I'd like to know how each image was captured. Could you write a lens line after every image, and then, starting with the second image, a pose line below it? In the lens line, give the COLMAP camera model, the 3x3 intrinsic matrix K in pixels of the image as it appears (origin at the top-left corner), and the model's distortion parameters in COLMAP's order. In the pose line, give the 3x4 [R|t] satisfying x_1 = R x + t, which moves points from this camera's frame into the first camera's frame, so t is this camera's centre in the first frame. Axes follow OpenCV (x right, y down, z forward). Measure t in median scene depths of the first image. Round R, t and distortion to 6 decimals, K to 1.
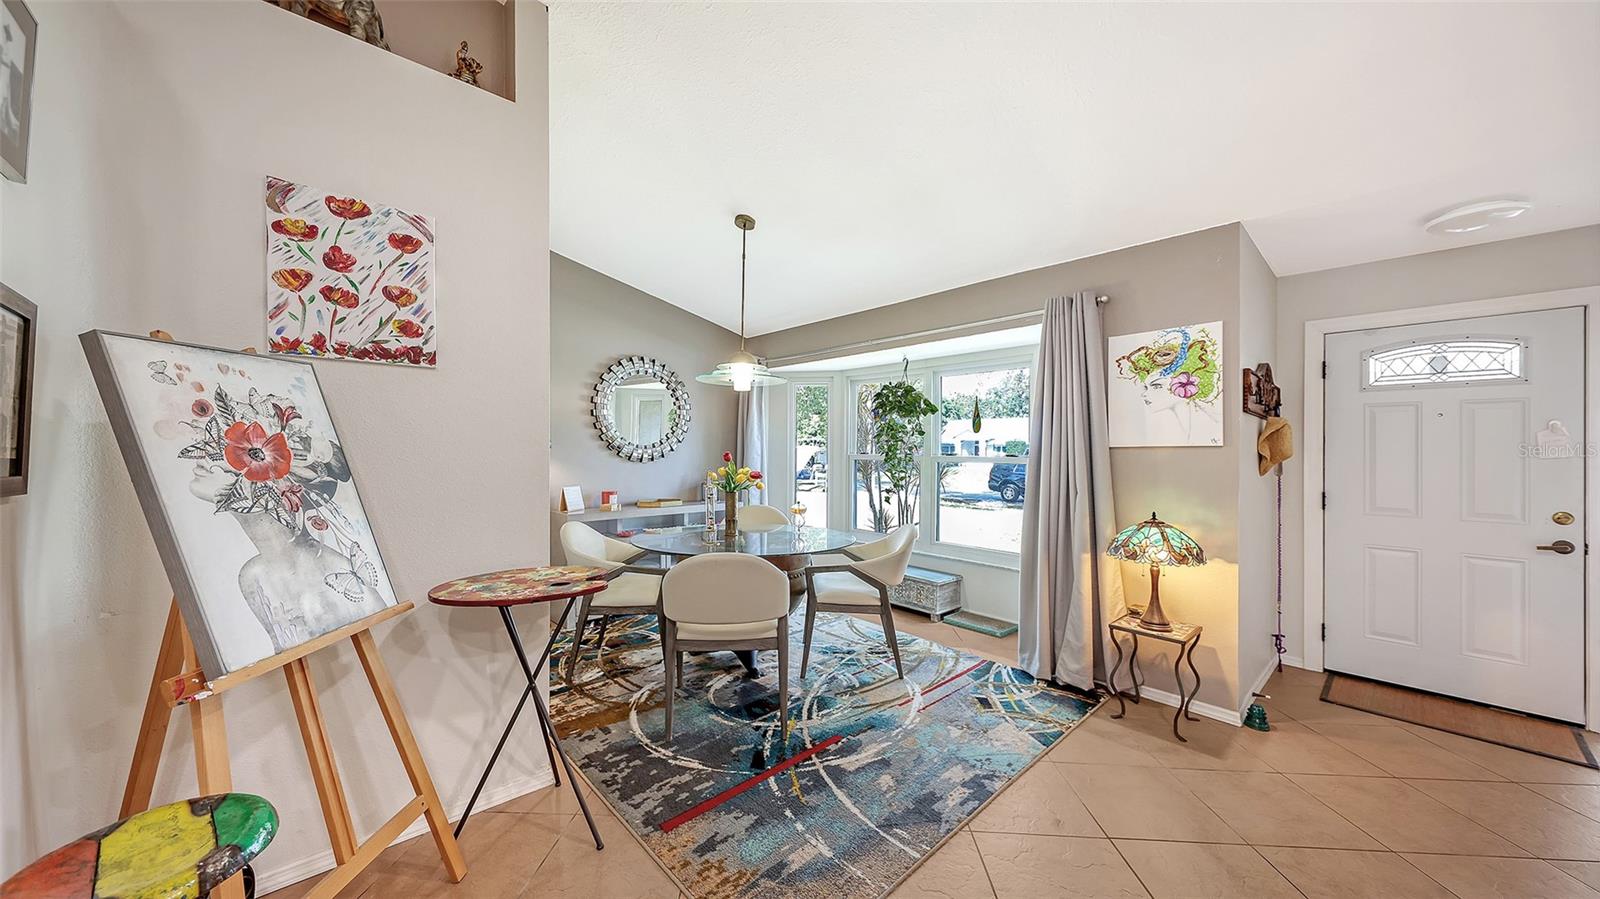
lens RADIAL K [[554.8, 0, 798.9], [0, 554.8, 440.4], [0, 0, 1]] dist [0.006703, -0.001312]
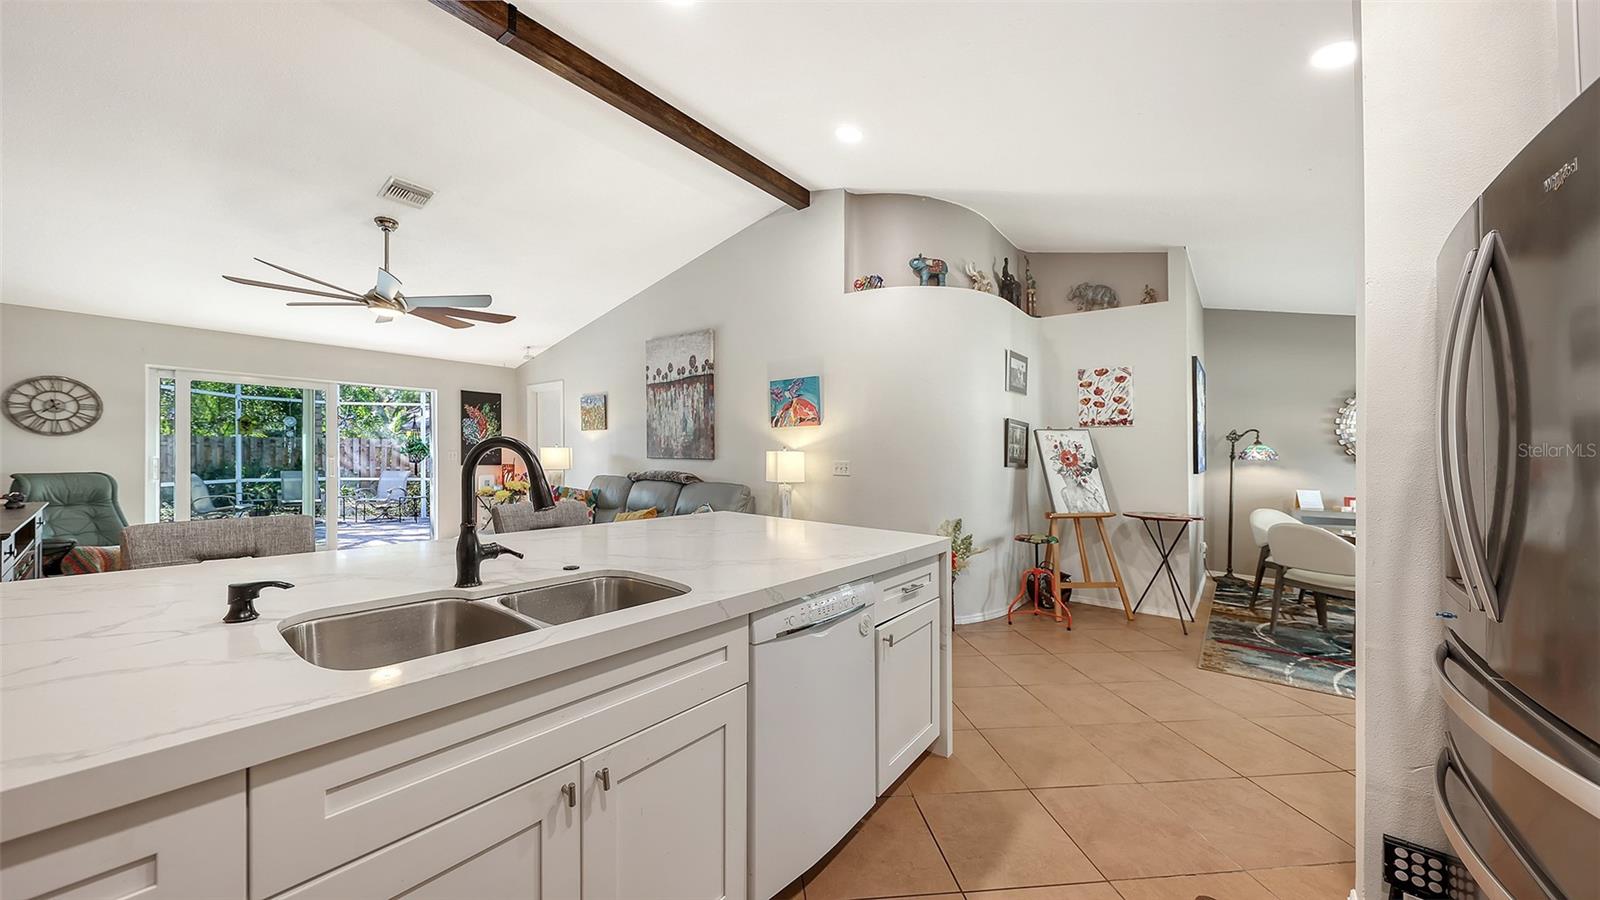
lens RADIAL K [[554.8, 0, 795.4], [0, 554.8, 452.2], [0, 0, 1]] dist [0.006703, -0.001312]
pose [[0.159894, -0.011696, -0.987065, 1.488072], [0.002885, 0.999931, -0.011381, 0.011050], [0.987130, -0.001028, 0.159917, -0.845176]]
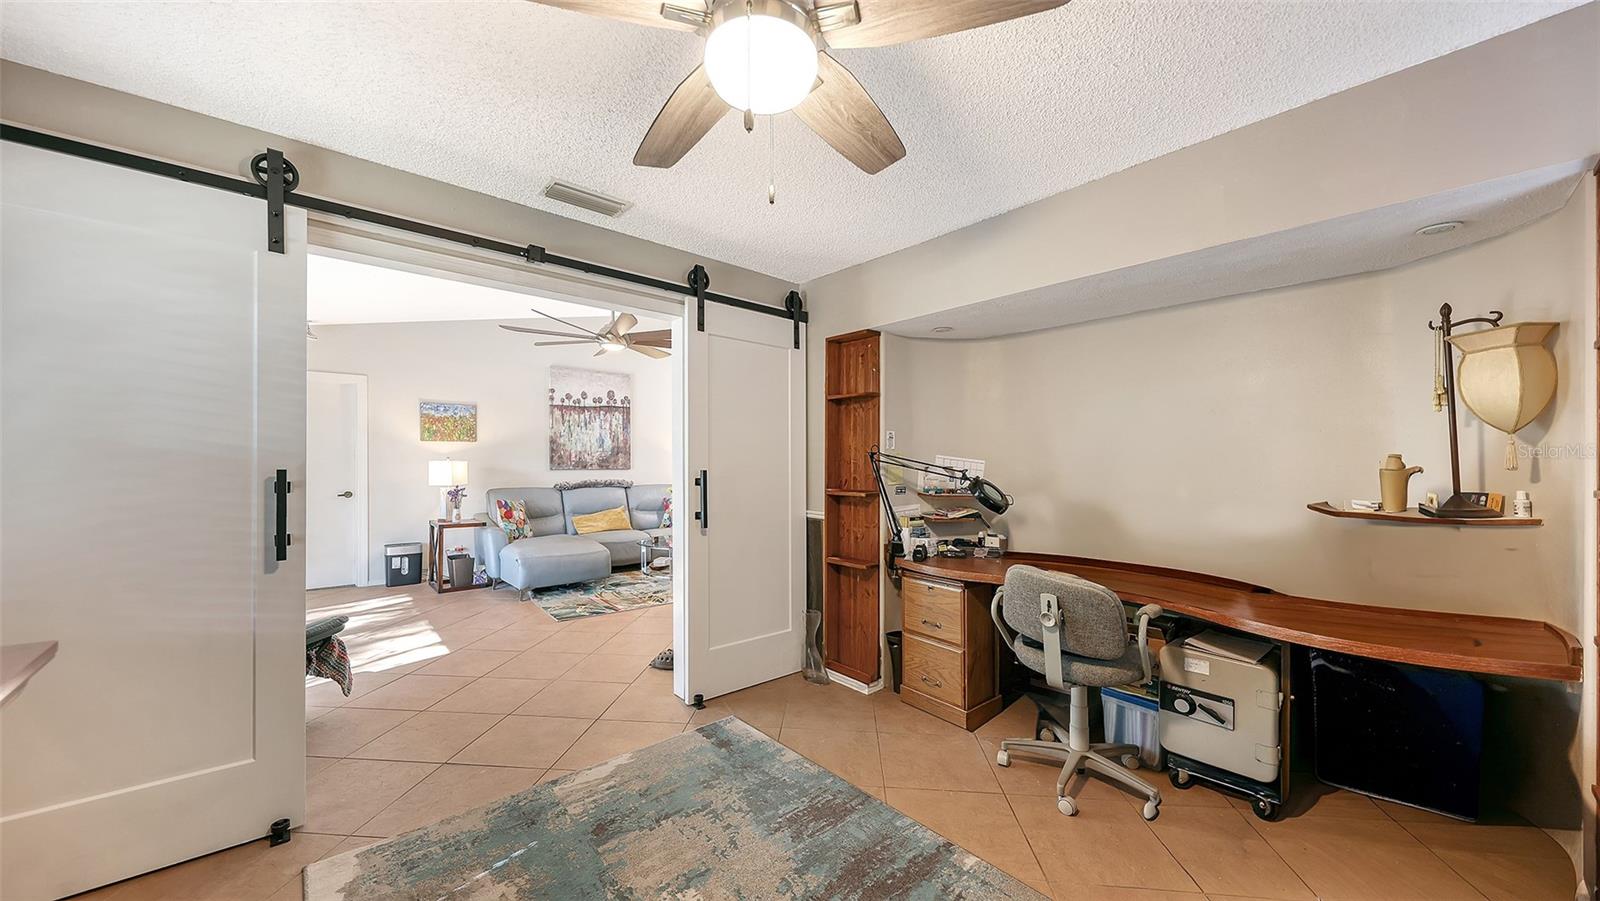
lens RADIAL K [[554.8, 0, 791.8], [0, 554.8, 460.4], [0, 0, 1]] dist [0.006703, -0.001312]
pose [[0.999151, -0.006851, -0.040624, -0.037924], [0.007368, 0.999893, 0.012613, -0.086818], [0.040534, -0.012902, 0.999095, -4.577155]]
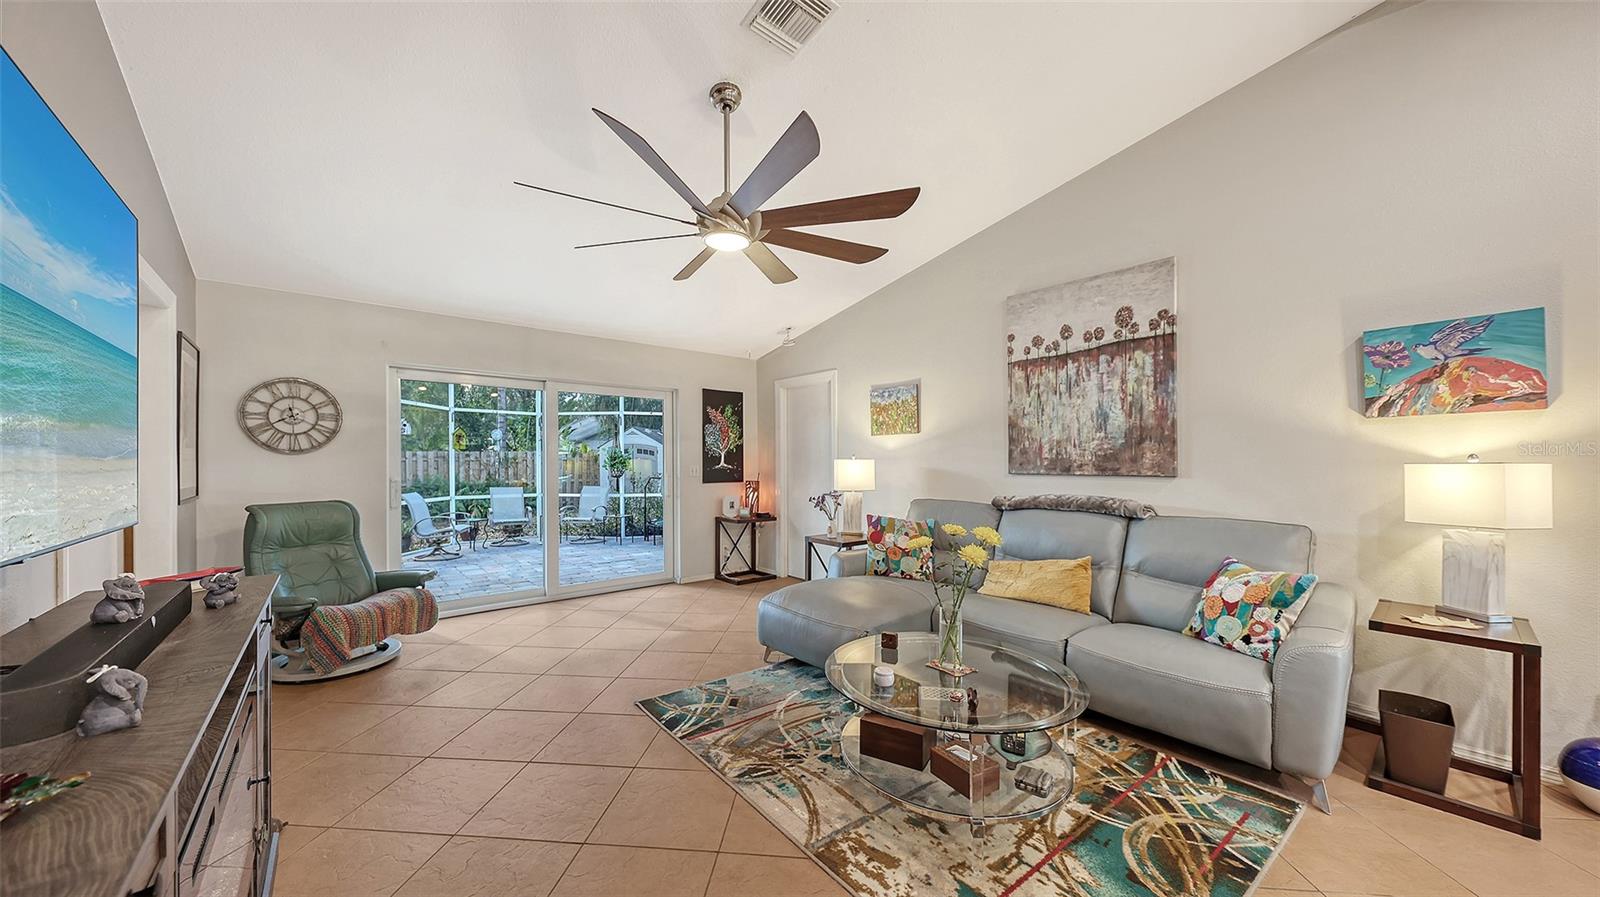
lens RADIAL K [[554.8, 0, 793.6], [0, 554.8, 462.5], [0, 0, 1]] dist [0.006703, -0.001312]
pose [[-0.041581, -0.007403, -0.999108, 0.380636], [0.013400, 0.999878, -0.007966, -0.031299], [0.999045, -0.013719, -0.041477, -1.872621]]
